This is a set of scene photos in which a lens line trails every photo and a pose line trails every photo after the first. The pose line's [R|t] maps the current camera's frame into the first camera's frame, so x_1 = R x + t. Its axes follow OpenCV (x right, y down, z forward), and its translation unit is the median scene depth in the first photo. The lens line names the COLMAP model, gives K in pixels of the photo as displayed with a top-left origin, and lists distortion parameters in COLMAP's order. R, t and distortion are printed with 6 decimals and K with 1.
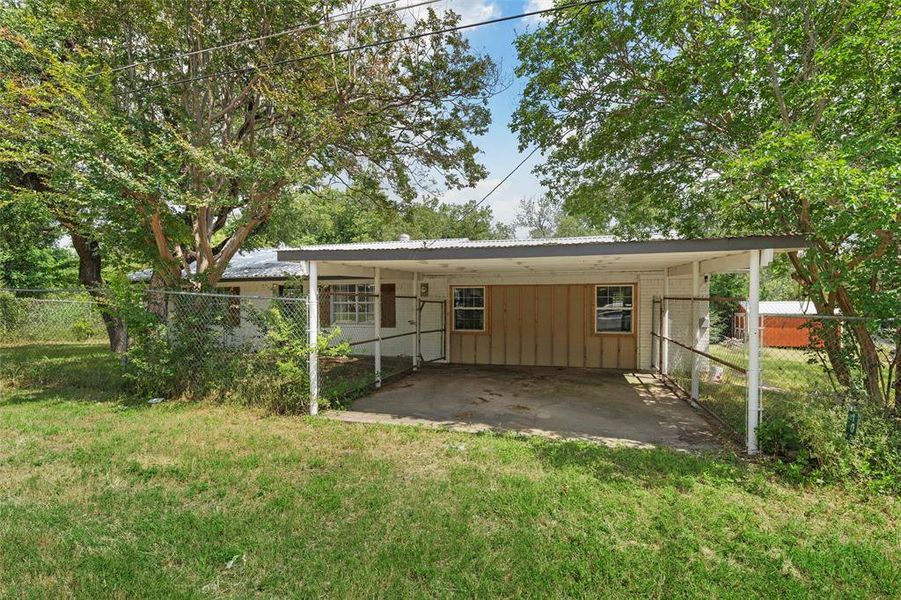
lens RADIAL K [[449.5, 0, 449.7], [0, 449.5, 314.8], [0, 0, 1]] dist [-0.000680, -0.000032]
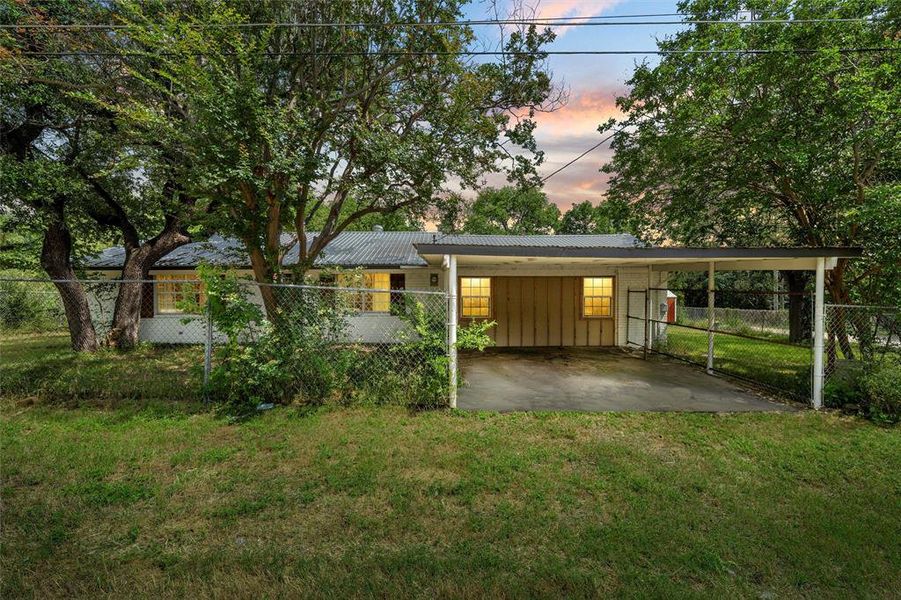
lens RADIAL K [[394.1, 0, 449.4], [0, 394.1, 304.5], [0, 0, 1]] dist [0.010381, 0.000102]
pose [[0.956721, -0.013575, 0.290689, -0.440461], [0.008446, 0.999786, 0.018892, -0.021569], [-0.290884, -0.015619, 0.956631, 0.115008]]
